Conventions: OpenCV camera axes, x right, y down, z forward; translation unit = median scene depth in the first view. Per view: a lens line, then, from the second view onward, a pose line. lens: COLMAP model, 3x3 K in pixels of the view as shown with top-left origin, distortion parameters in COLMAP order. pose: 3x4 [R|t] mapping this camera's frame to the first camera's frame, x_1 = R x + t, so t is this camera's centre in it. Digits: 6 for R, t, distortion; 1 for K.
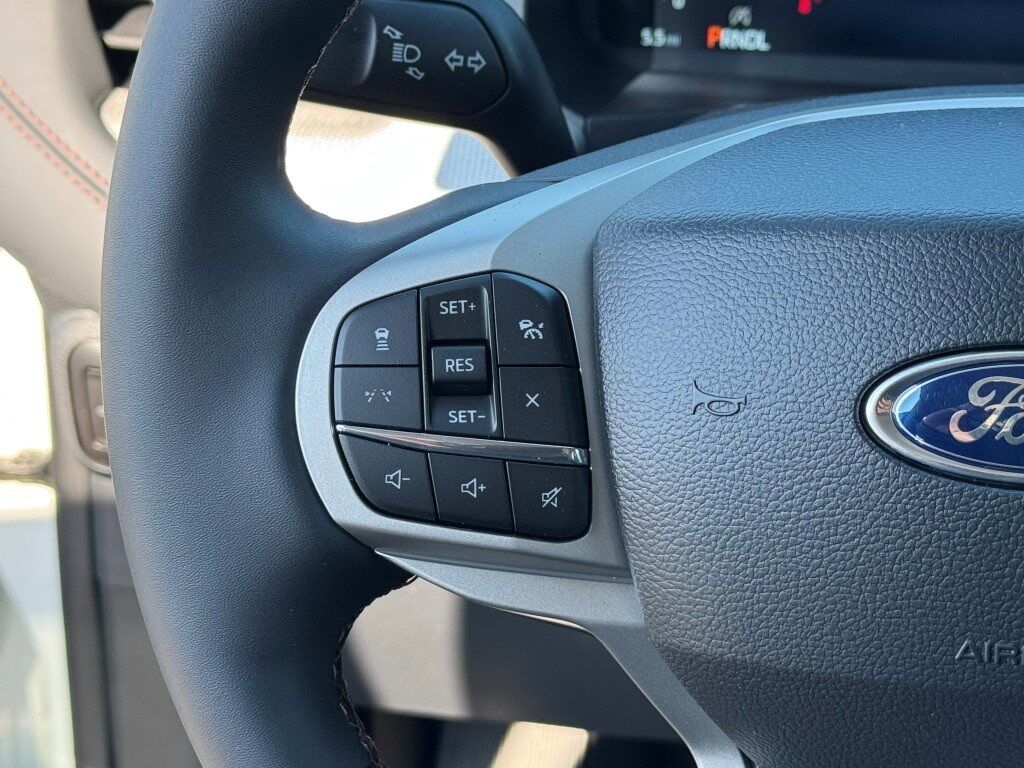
lens RADIAL K [[2121.0, 0, 468.0], [0, 2121.0, 372.7], [0, 0, 1]] dist [0.063202, 0.000000]
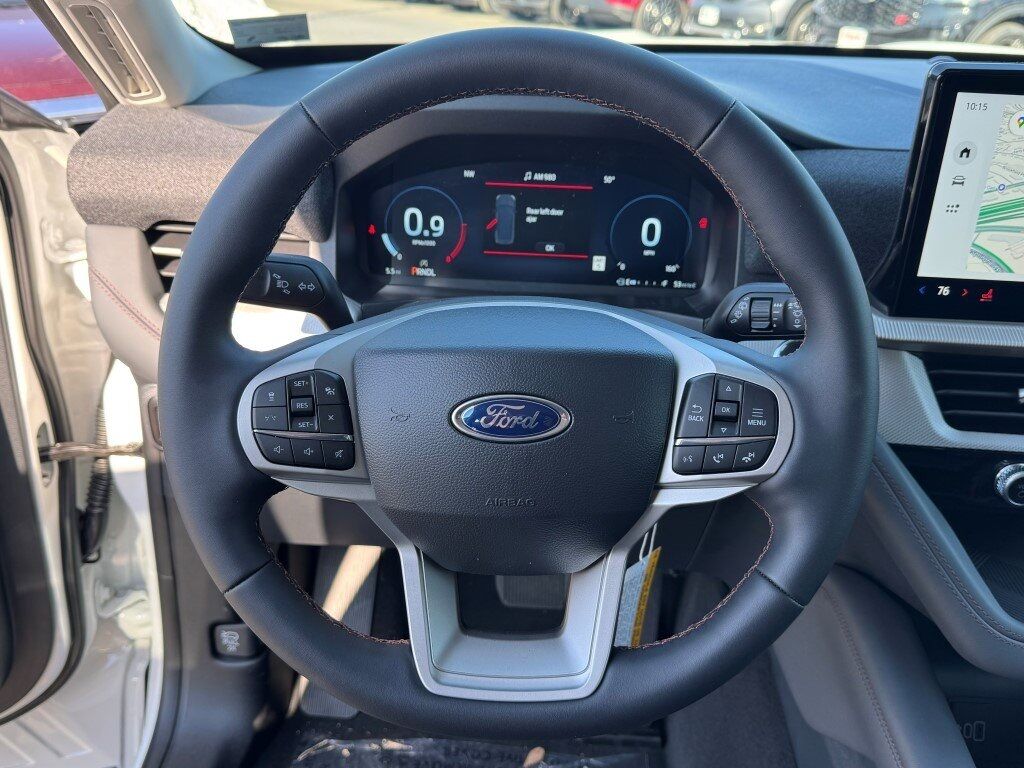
lens RADIAL K [[900.6, 0, 517.1], [0, 900.6, 388.8], [0, 0, 1]] dist [0.080700, -0.140227]
pose [[0.981003, -0.027088, 0.192094, 0.041792], [0.028764, 0.999569, -0.005937, -0.009632], [-0.191850, 0.011350, 0.981359, -0.157002]]
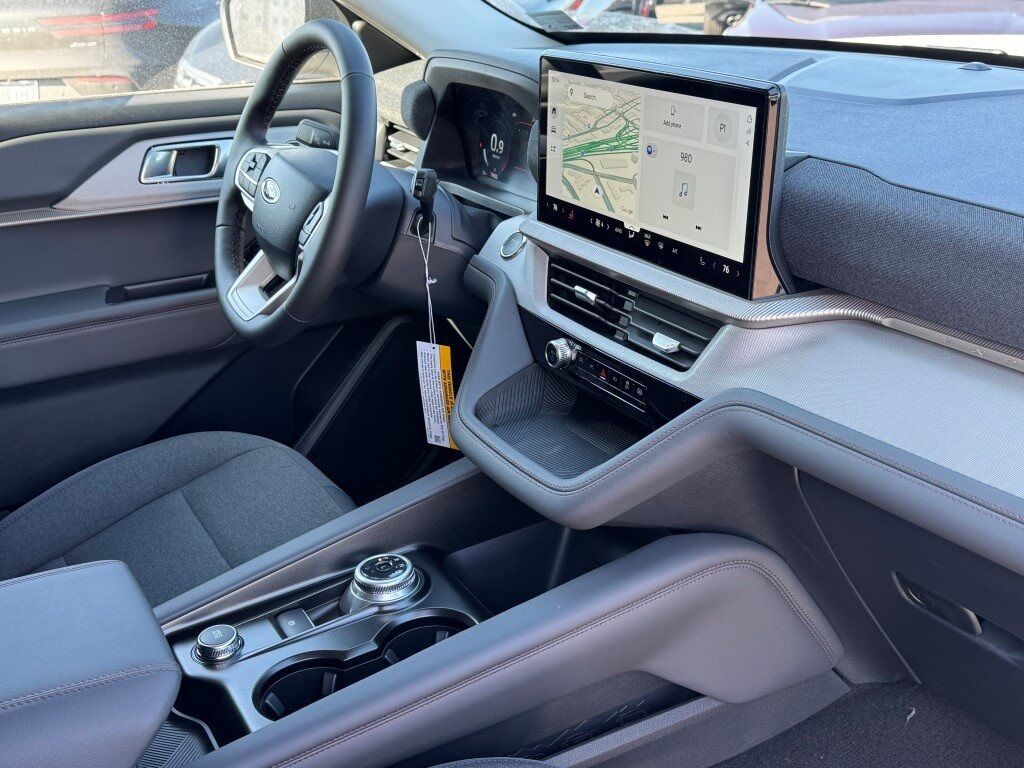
lens RADIAL K [[1140.9, 0, 497.5], [0, 1140.9, 421.7], [0, 0, 1]] dist [0.085294, 0.000000]
pose [[0.672803, 0.299328, -0.676564, 2.864333], [-0.307729, 0.944858, 0.112009, 0.060368], [0.672785, 0.132838, 0.727815, -0.833325]]
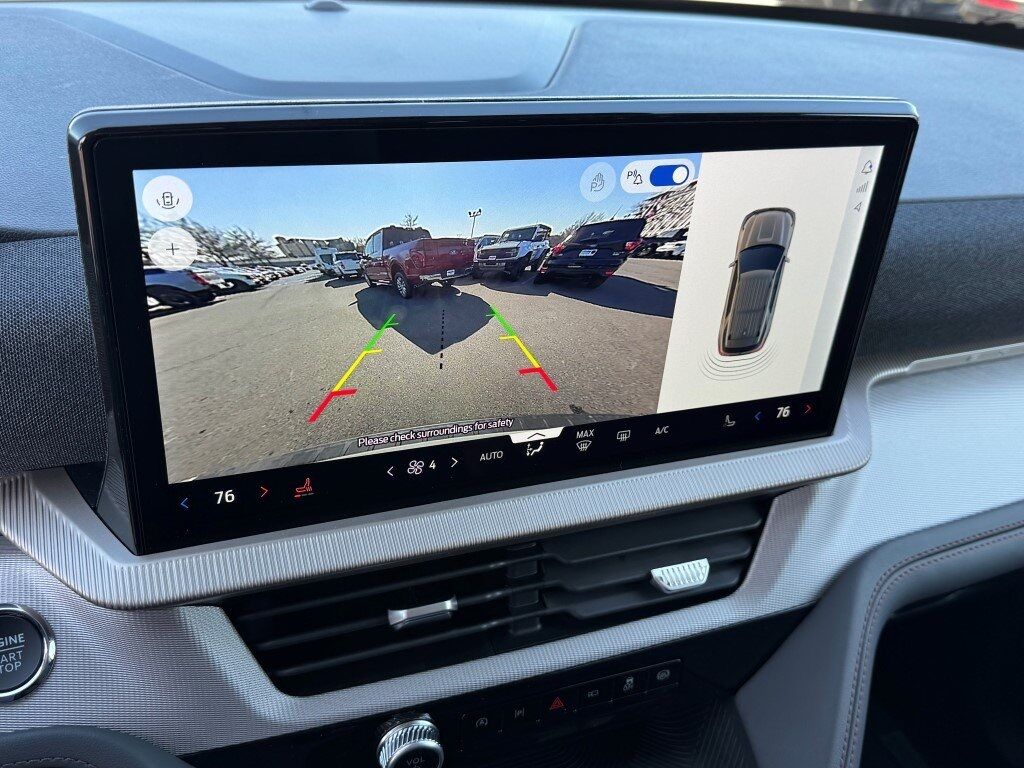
lens RADIAL K [[930.4, 0, 503.6], [0, 930.4, 380.5], [0, 0, 1]] dist [0.042767, 0.000000]
pose [[0.822899, -0.204328, 0.530177, 0.772432], [0.161440, 0.978726, 0.126622, -0.325369], [-0.544770, -0.018606, 0.838379, 0.289164]]
